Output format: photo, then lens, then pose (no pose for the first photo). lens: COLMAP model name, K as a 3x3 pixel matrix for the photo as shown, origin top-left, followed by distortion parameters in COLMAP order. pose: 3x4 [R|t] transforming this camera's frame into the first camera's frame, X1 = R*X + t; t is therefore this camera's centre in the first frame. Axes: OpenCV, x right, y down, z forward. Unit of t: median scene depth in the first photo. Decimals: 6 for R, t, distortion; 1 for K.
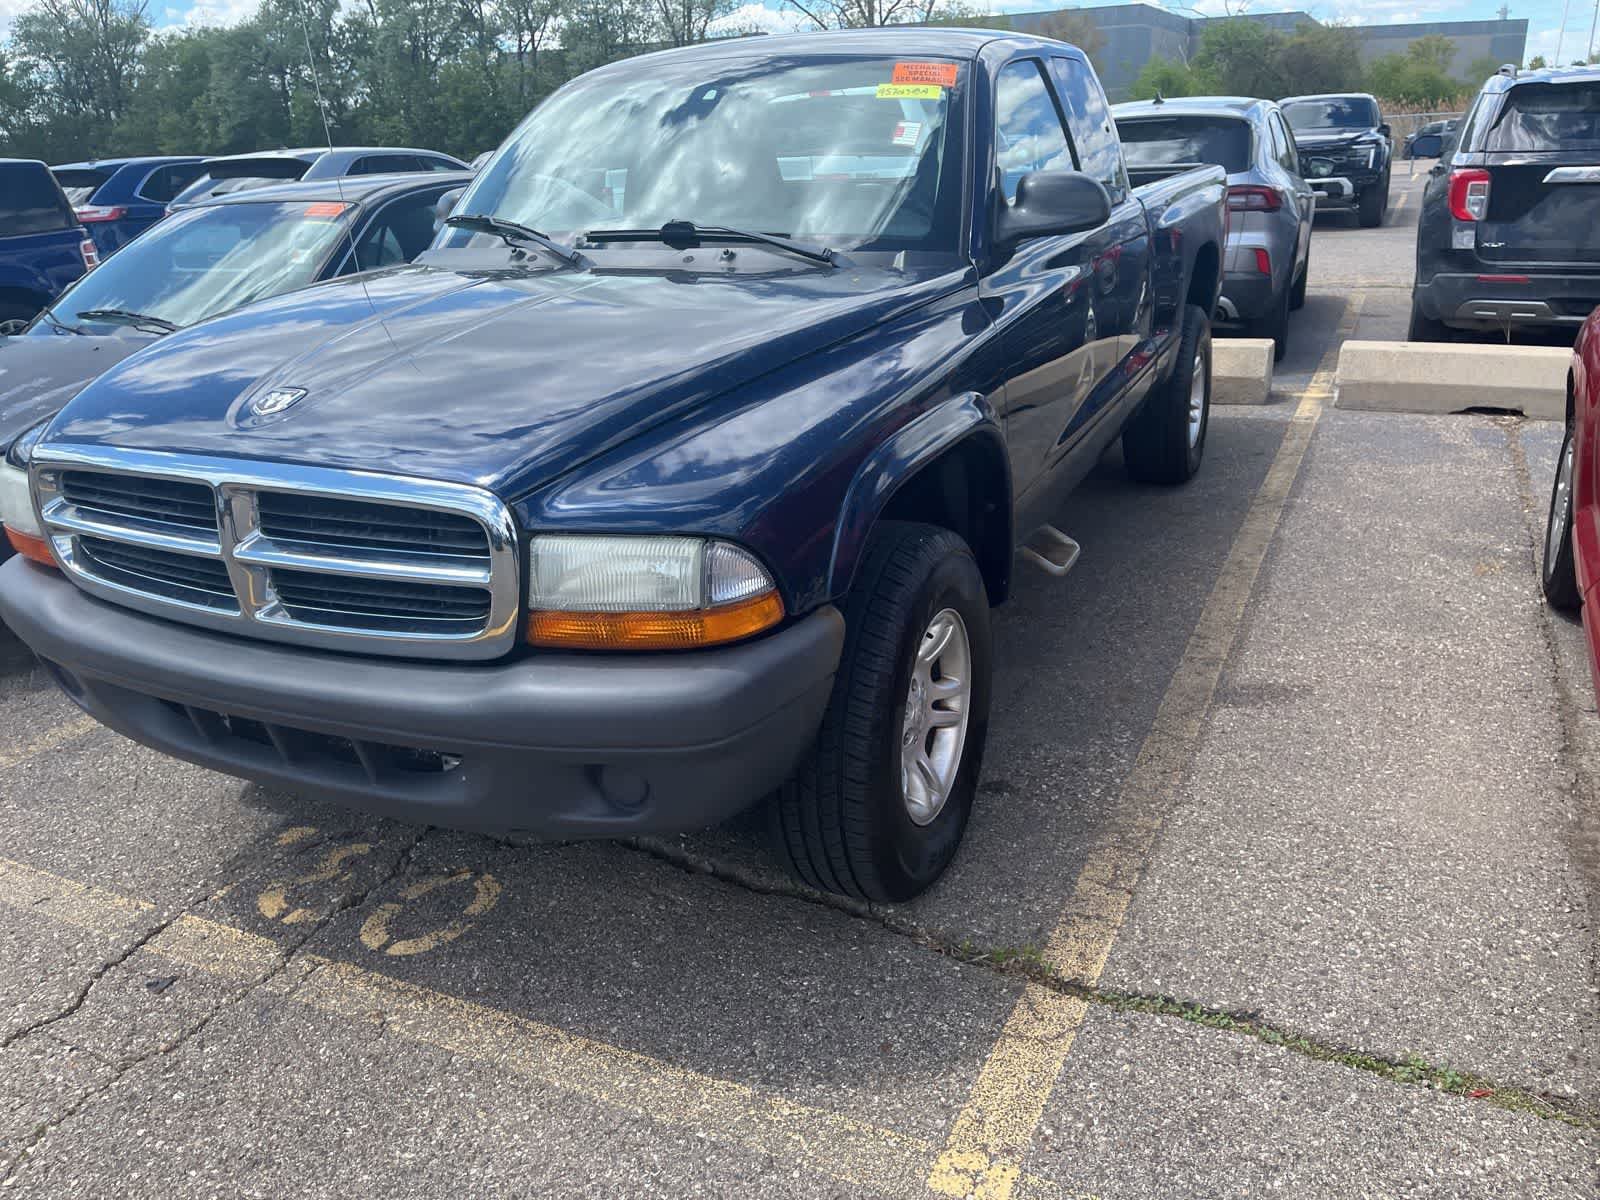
lens RADIAL K [[1219.1, 0, 810.8], [0, 1219.1, 611.7], [0, 0, 1]] dist [0.081669, -0.110206]
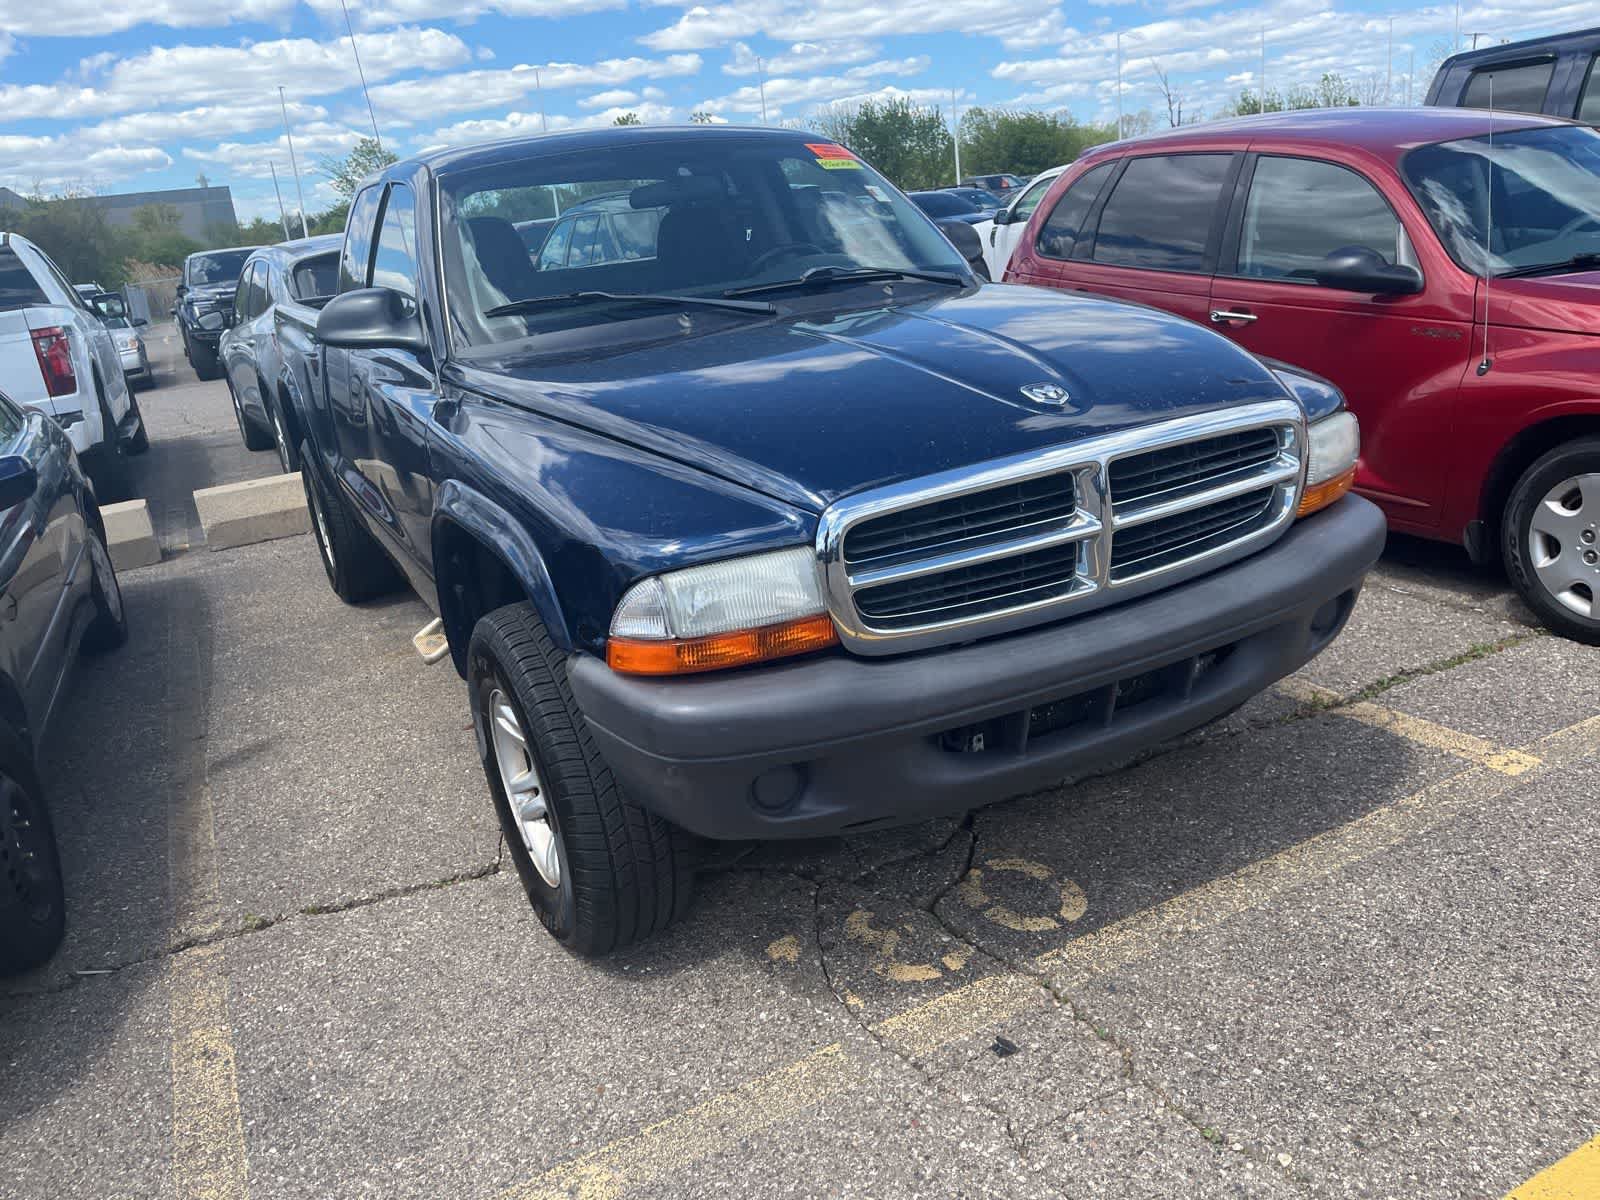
lens RADIAL K [[1219.1, 0, 787.5], [0, 1219.1, 612.9], [0, 0, 1]] dist [0.081669, -0.110206]
pose [[0.610900, -0.271802, 0.743589, -1.129042], [0.358398, 0.932416, 0.046379, -0.097378], [-0.705940, 0.238168, 0.667027, 0.385890]]
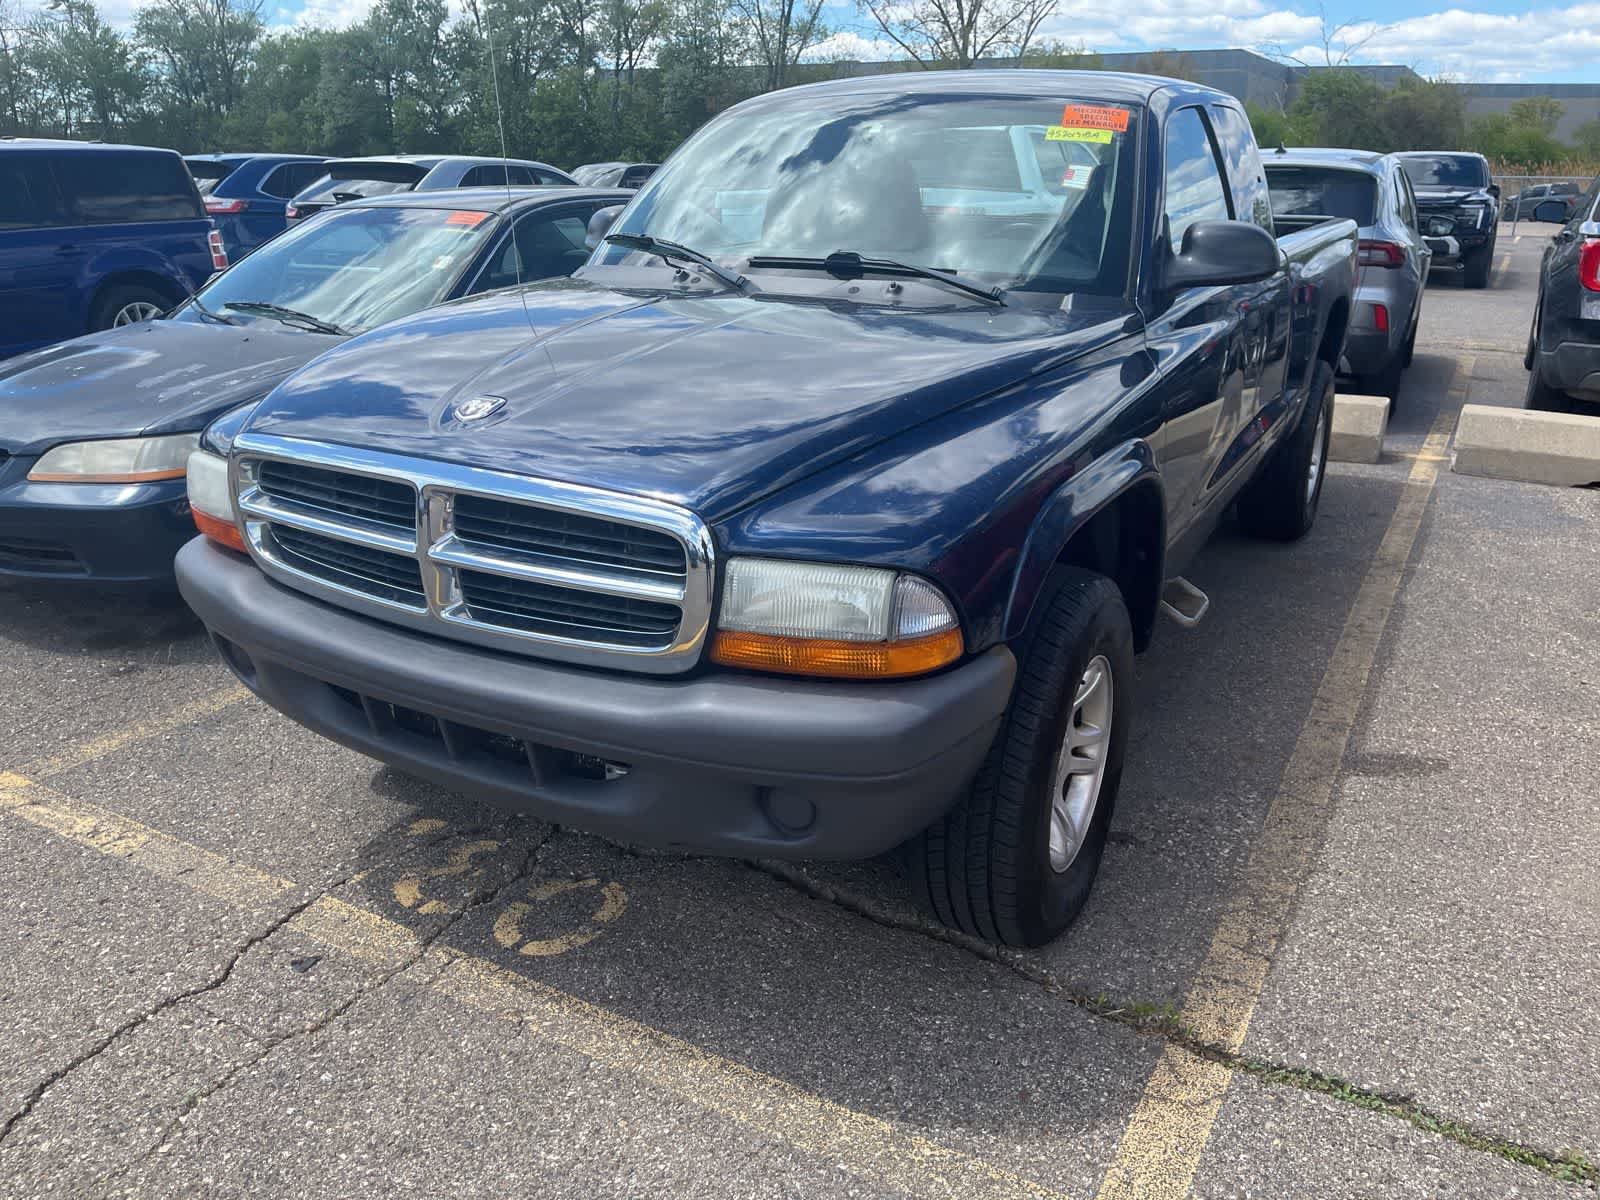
lens RADIAL K [[1219.1, 0, 787.4], [0, 1219.1, 611.3], [0, 0, 1]] dist [0.081669, -0.110206]
pose [[0.995627, 0.073010, -0.058280, -0.080977], [-0.074070, 0.997121, -0.016249, -0.003033], [0.056926, 0.020494, 0.998168, -0.005285]]
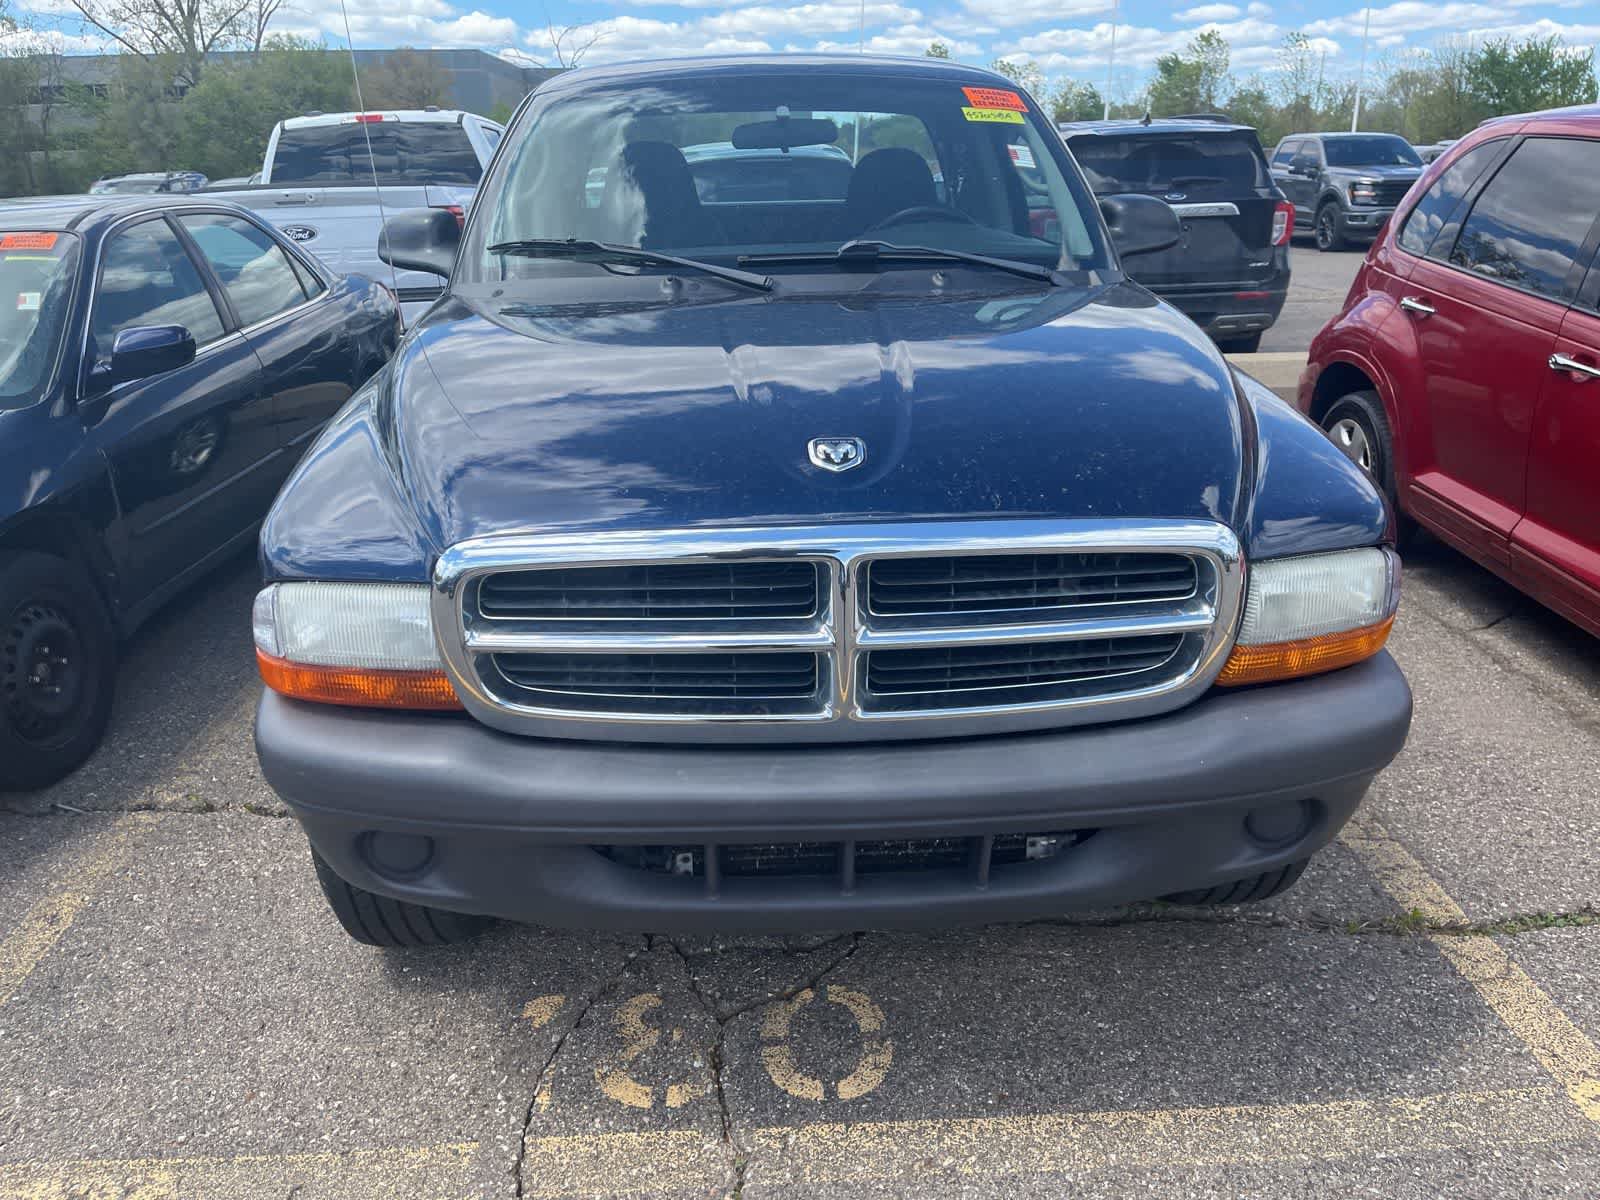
lens RADIAL K [[1219.1, 0, 794.4], [0, 1219.1, 613.6], [0, 0, 1]] dist [0.081669, -0.110206]
pose [[0.885892, -0.138433, 0.442755, -0.659181], [0.151075, 0.988499, 0.006787, -0.058823], [-0.438603, 0.060877, 0.896617, 0.223460]]
